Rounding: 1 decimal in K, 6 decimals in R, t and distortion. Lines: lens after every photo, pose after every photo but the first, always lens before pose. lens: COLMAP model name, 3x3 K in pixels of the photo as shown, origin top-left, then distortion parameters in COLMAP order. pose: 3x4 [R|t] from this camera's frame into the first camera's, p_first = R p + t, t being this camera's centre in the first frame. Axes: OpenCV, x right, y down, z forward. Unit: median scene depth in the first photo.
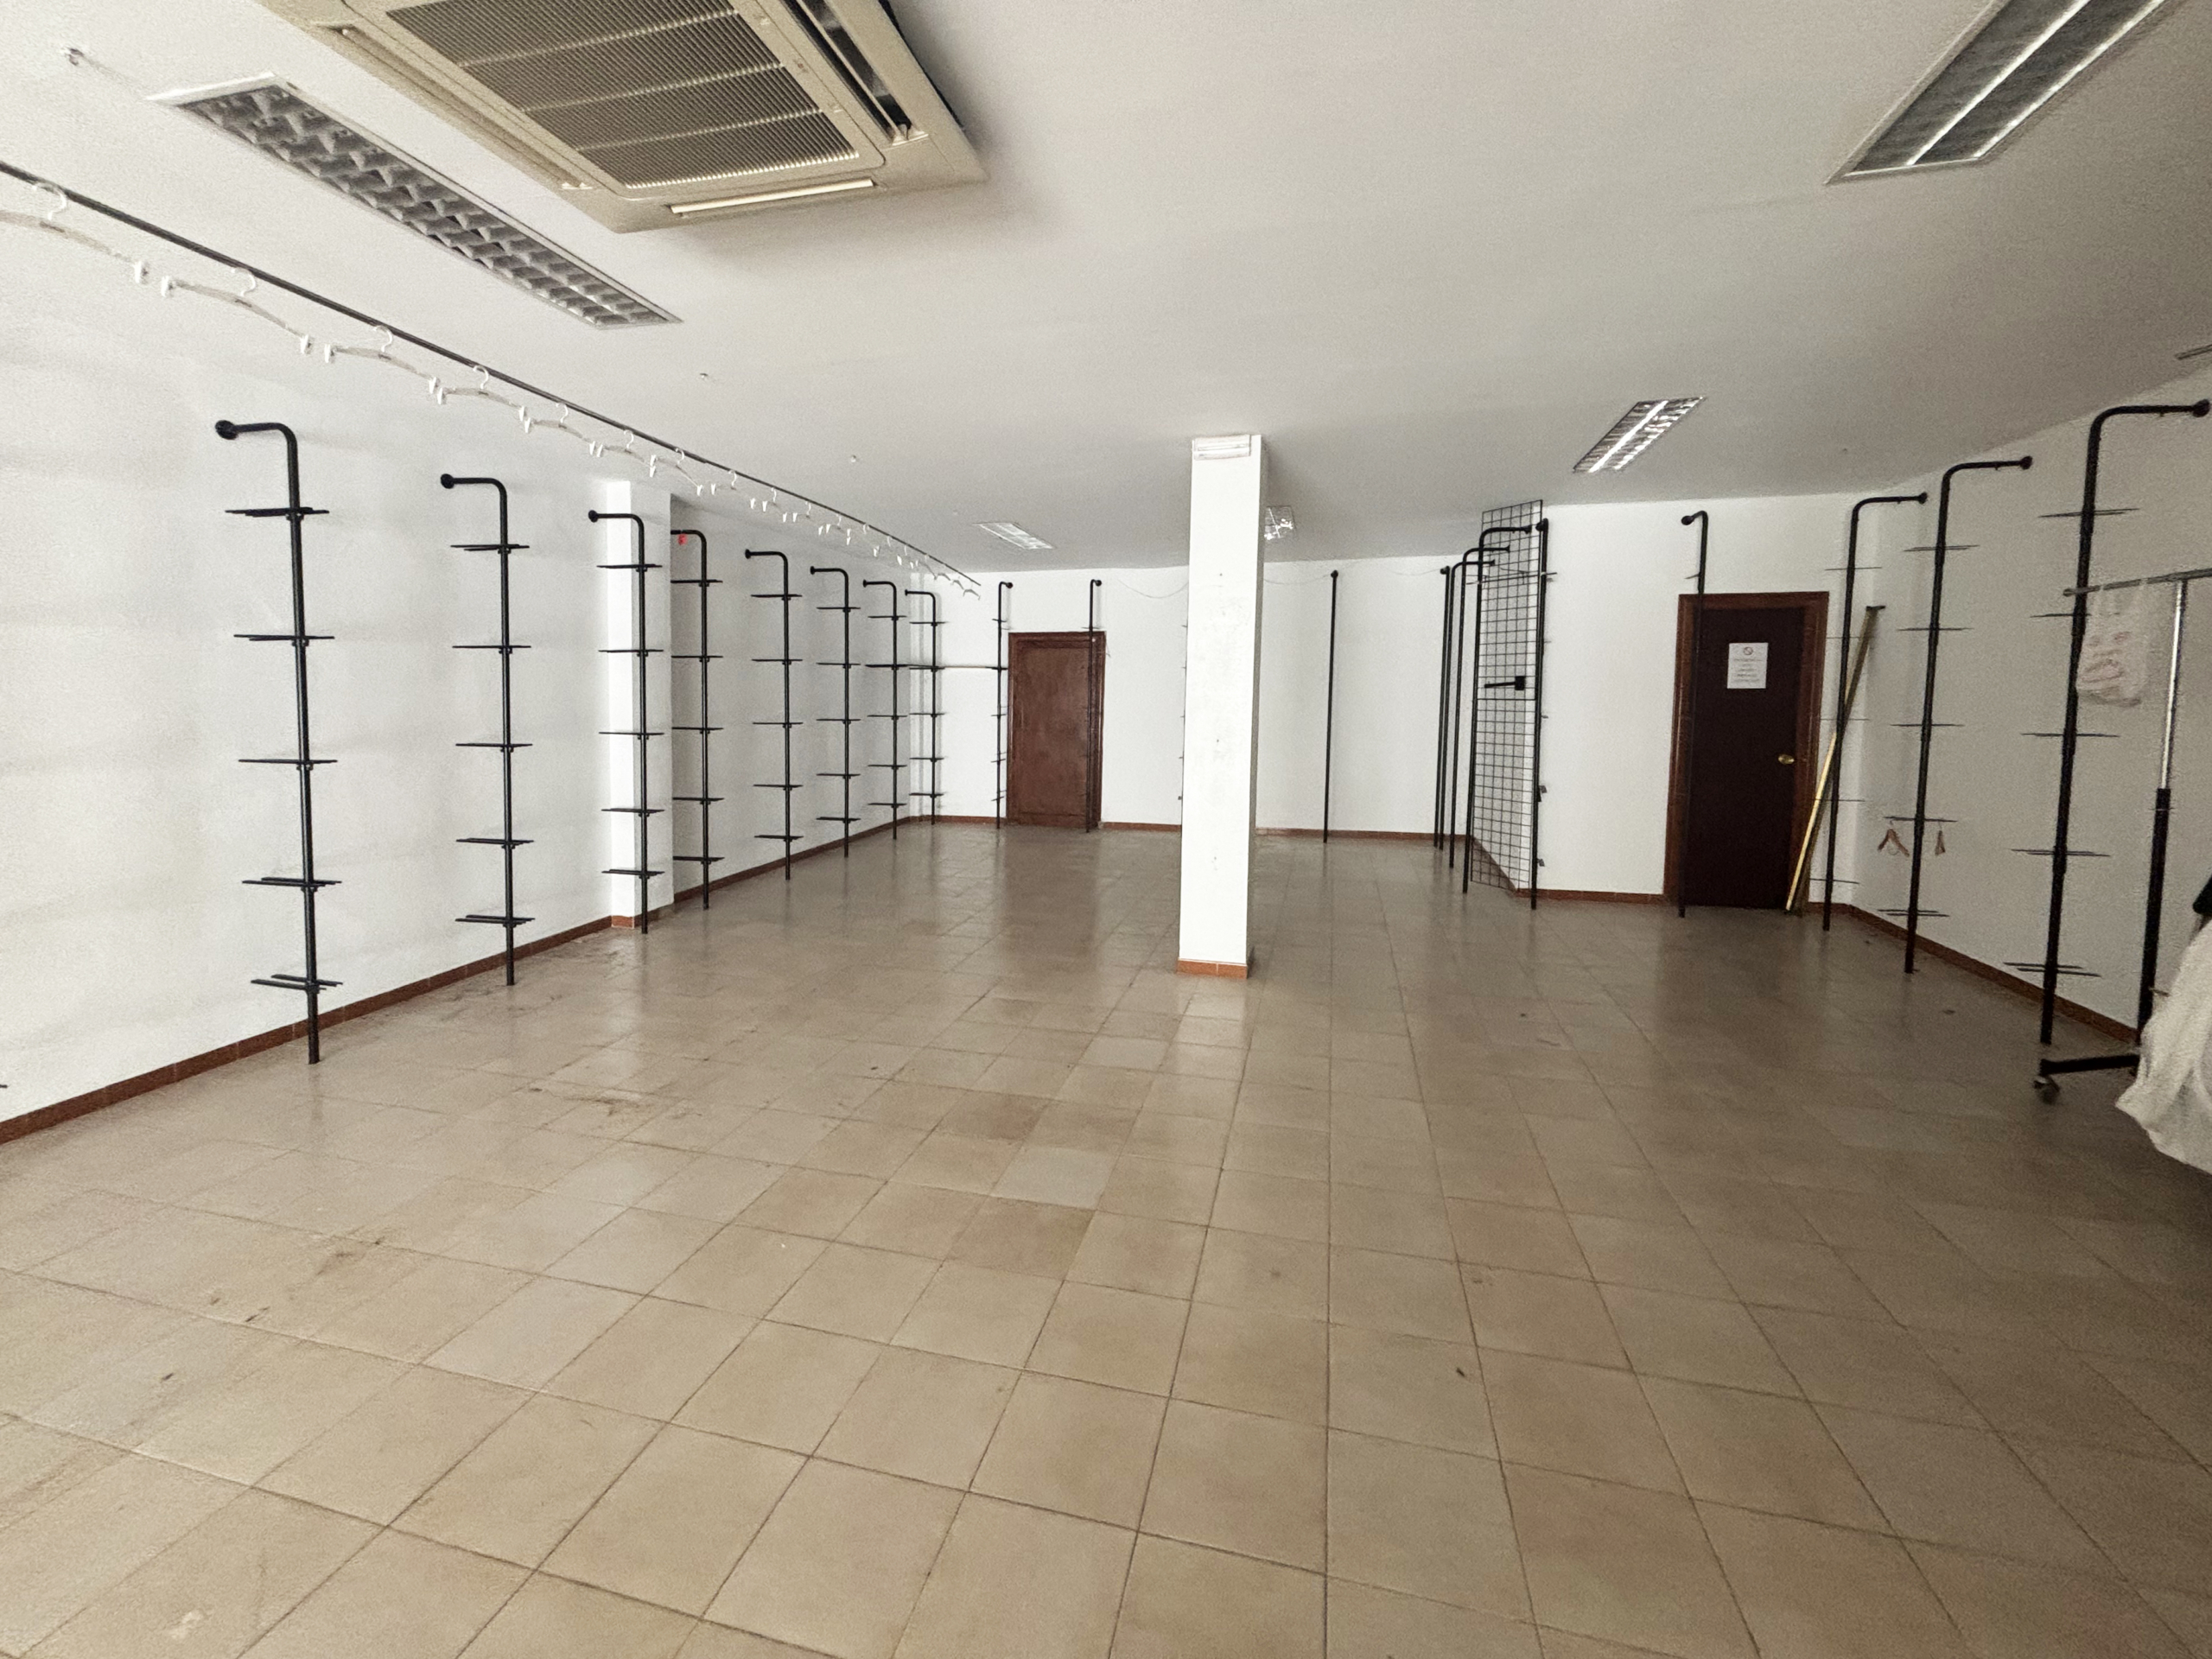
lens RADIAL K [[886.8, 0, 1112.5], [0, 886.8, 785.2], [0, 0, 1]] dist [0.000556, 0.000365]
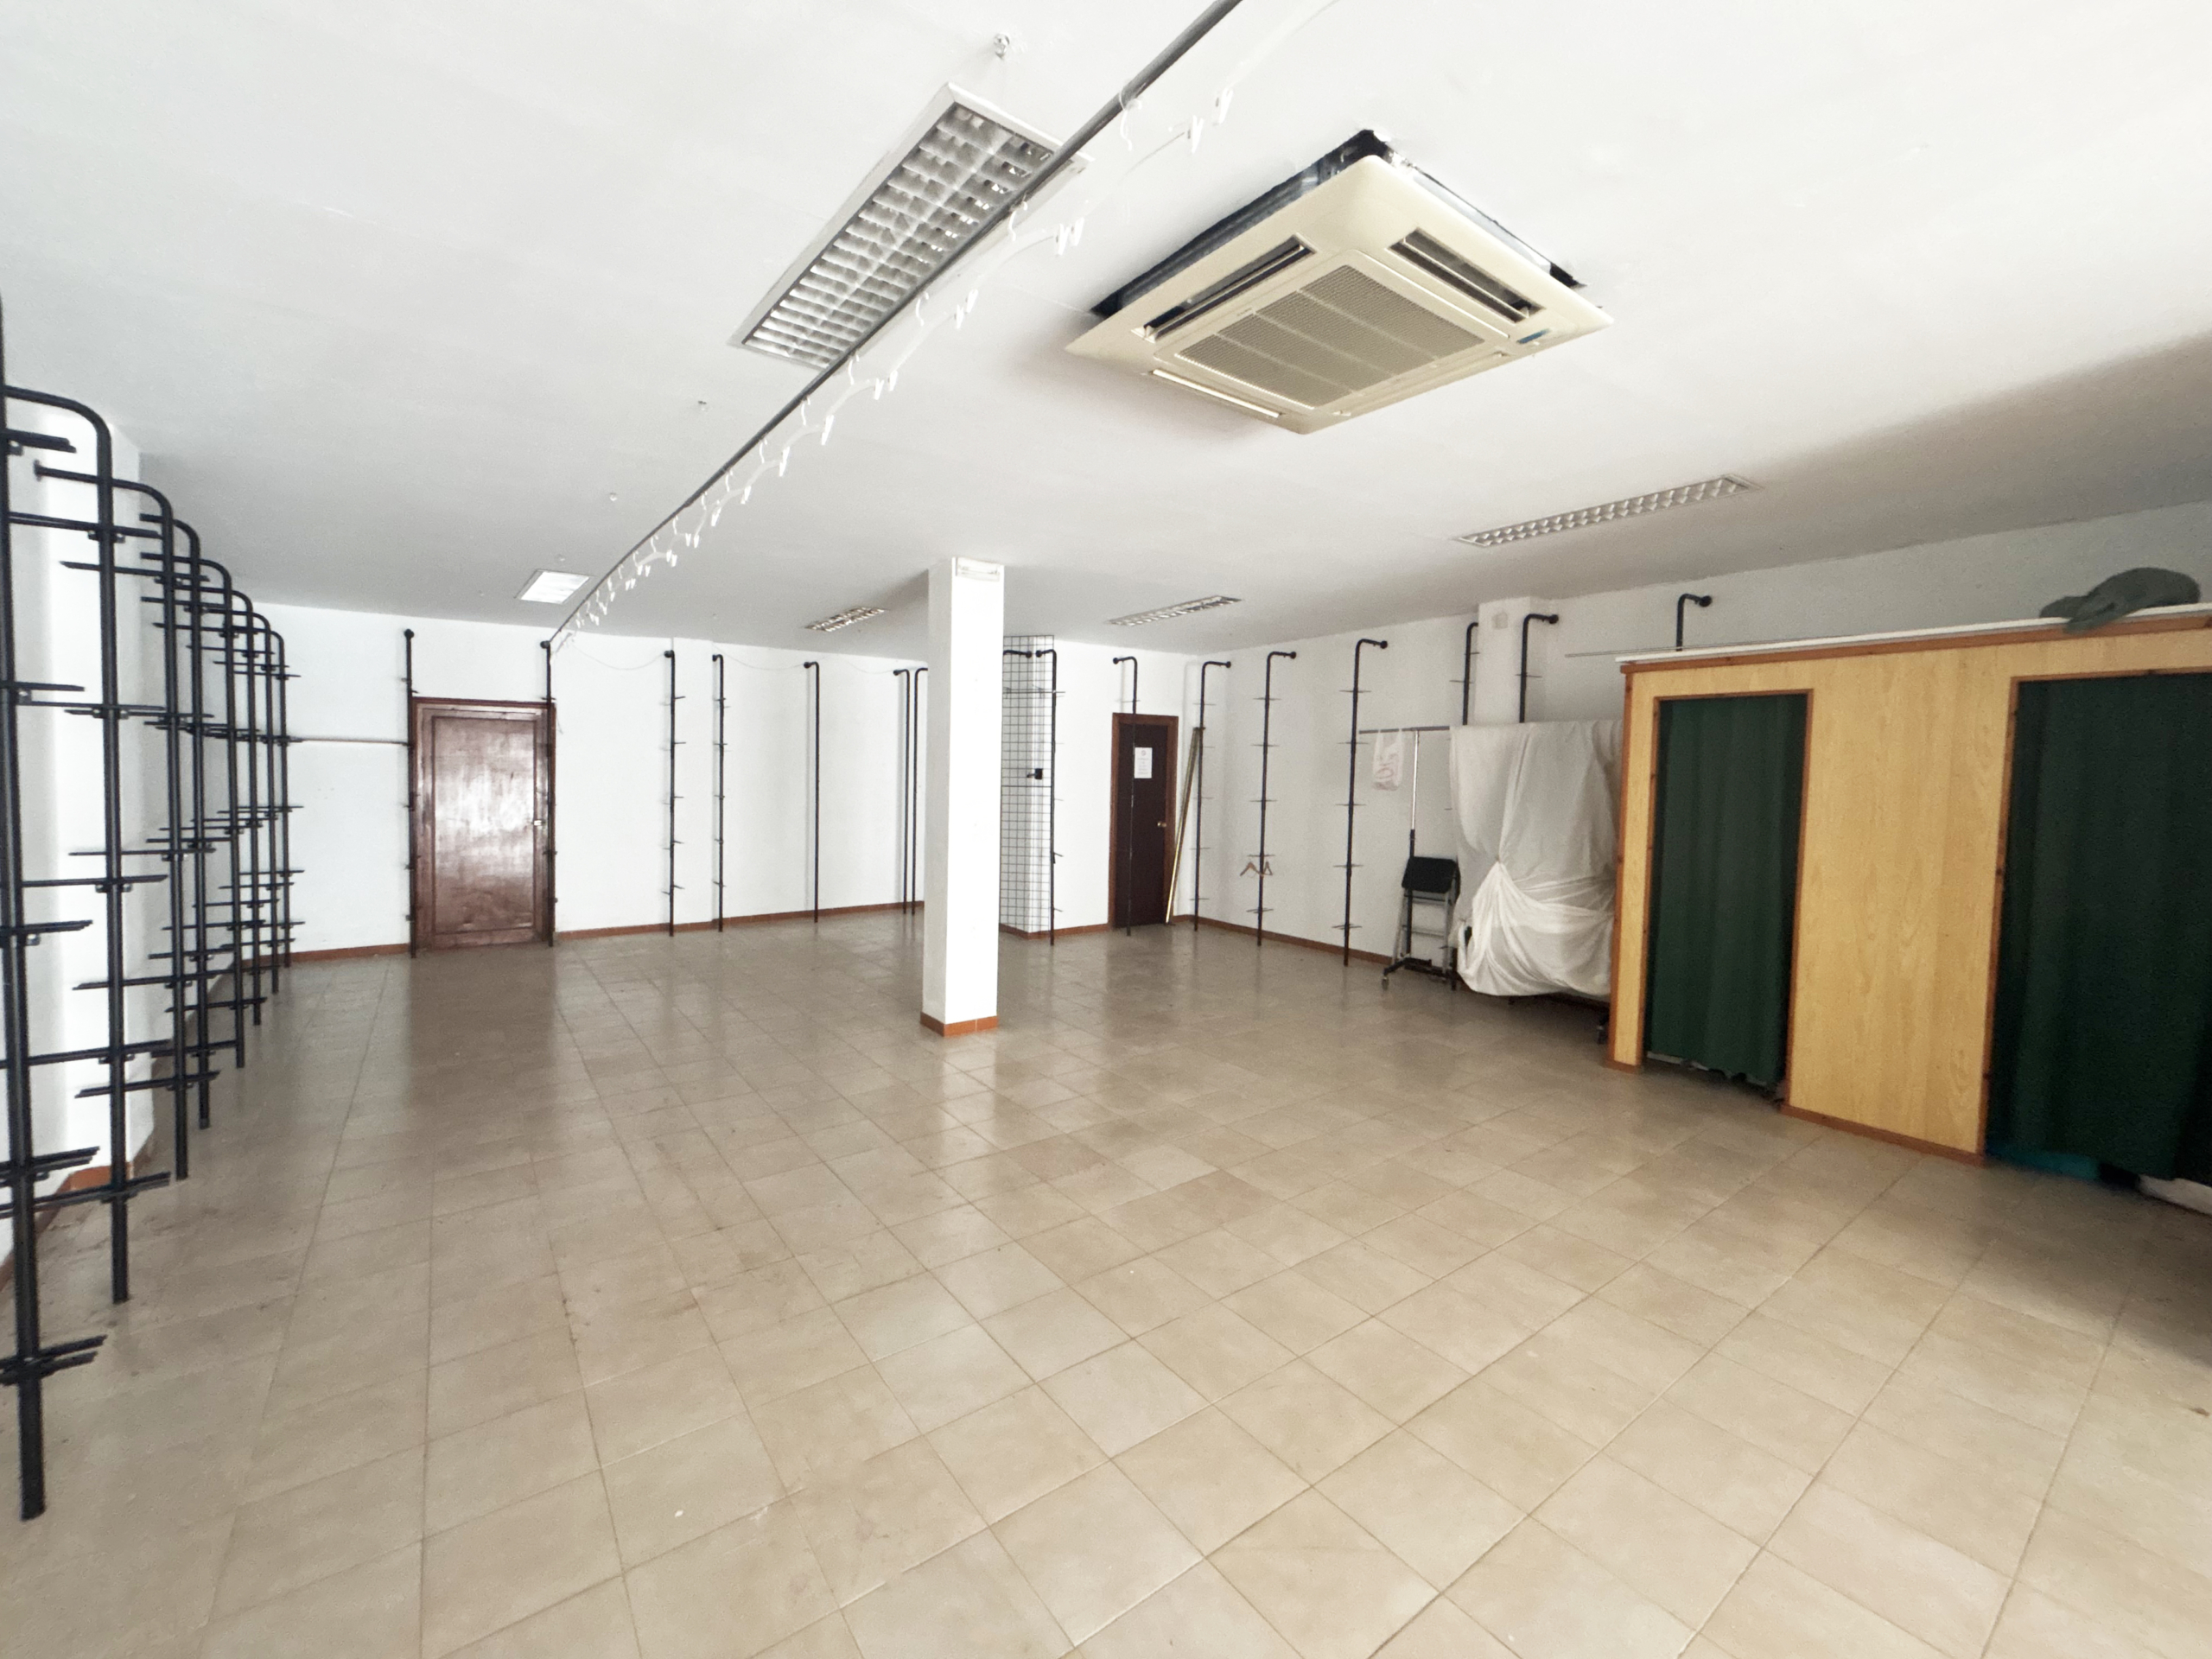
lens RADIAL K [[878.5, 0, 1090.7], [0, 878.5, 878.0], [0, 0, 1]] dist [0.020950, -0.009728]
pose [[0.654030, -0.083365, 0.751861, -0.513388], [0.072772, 0.996233, 0.047157, -0.020404], [-0.752960, 0.023873, 0.657633, 0.114039]]
